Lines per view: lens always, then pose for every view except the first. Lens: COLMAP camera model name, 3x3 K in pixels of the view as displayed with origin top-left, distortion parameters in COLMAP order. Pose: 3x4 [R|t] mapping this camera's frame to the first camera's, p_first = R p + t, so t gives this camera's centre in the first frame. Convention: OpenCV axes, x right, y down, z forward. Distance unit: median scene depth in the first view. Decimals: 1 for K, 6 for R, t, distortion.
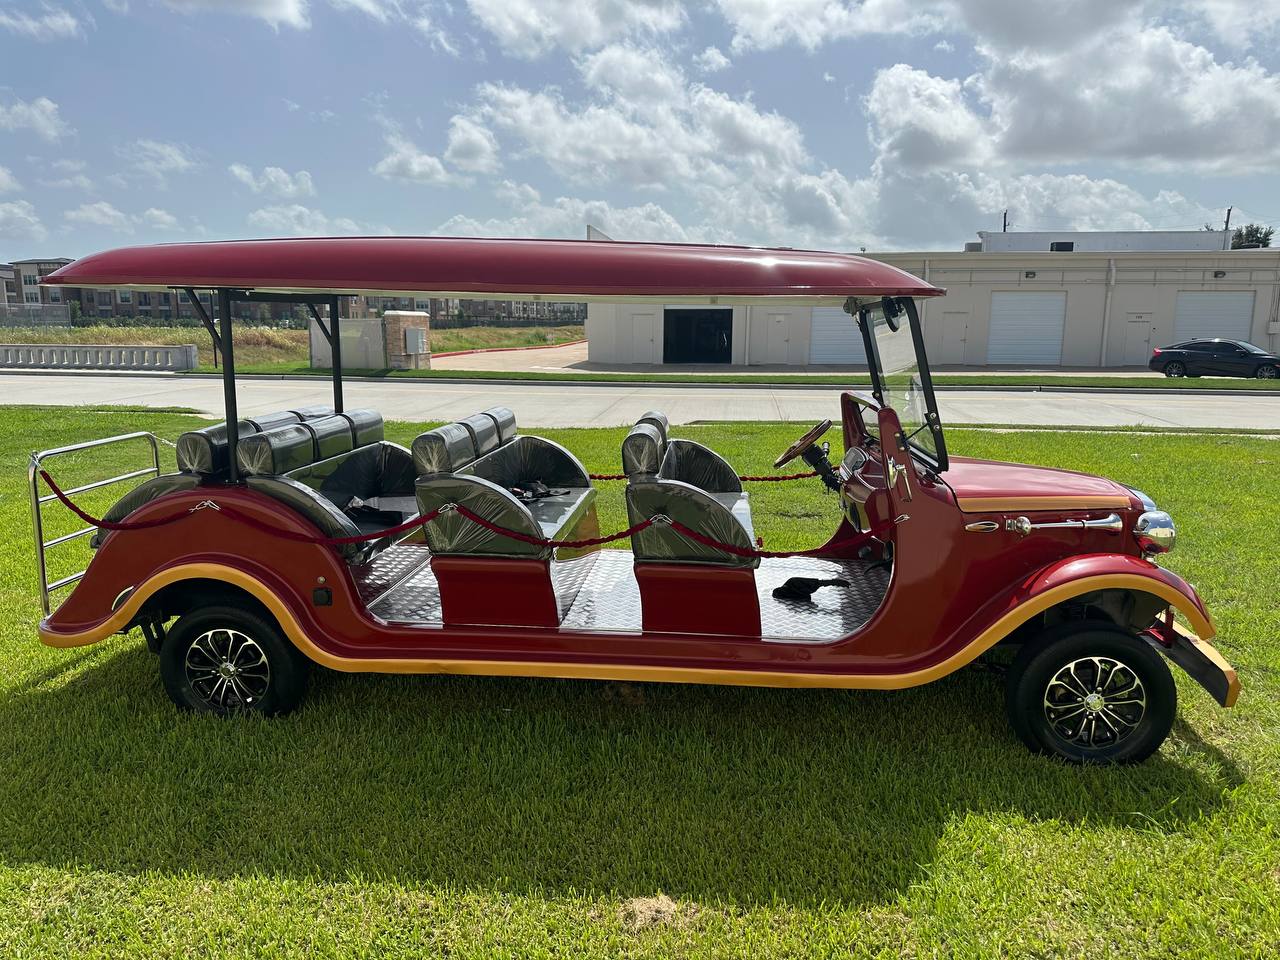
lens RADIAL K [[906.1, 0, 643.5], [0, 906.1, 471.1], [0, 0, 1]] dist [0.043303, -0.054549]
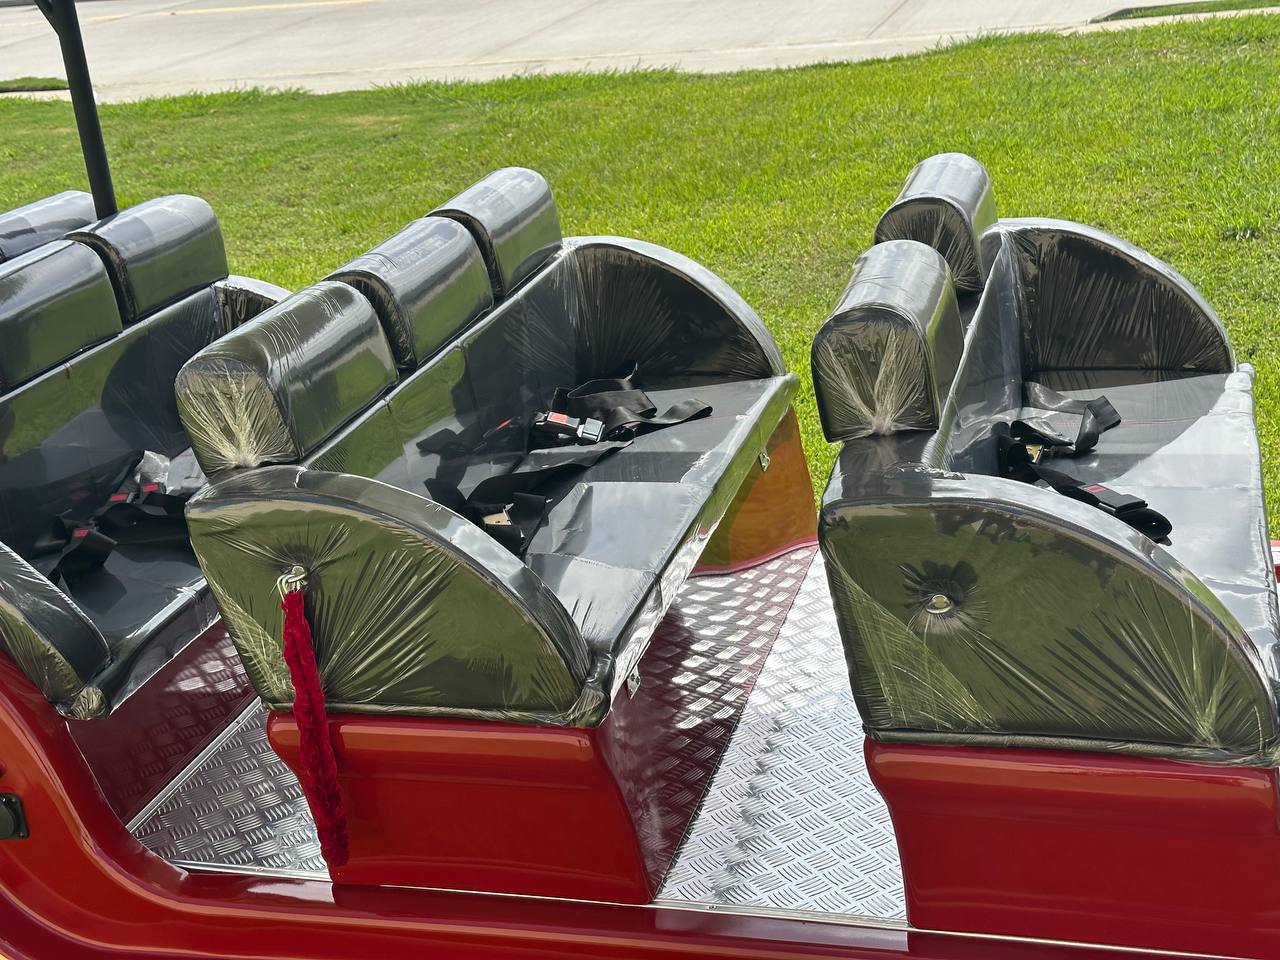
lens RADIAL K [[1787.4, 0, 642.0], [0, 1787.4, 483.3], [0, 0, 1]] dist [0.123106, 0.000000]
pose [[0.977056, -0.031637, -0.210617, 0.047085], [0.074895, 0.976782, 0.200716, -0.111225], [0.199377, -0.211885, 0.956741, 0.394180]]
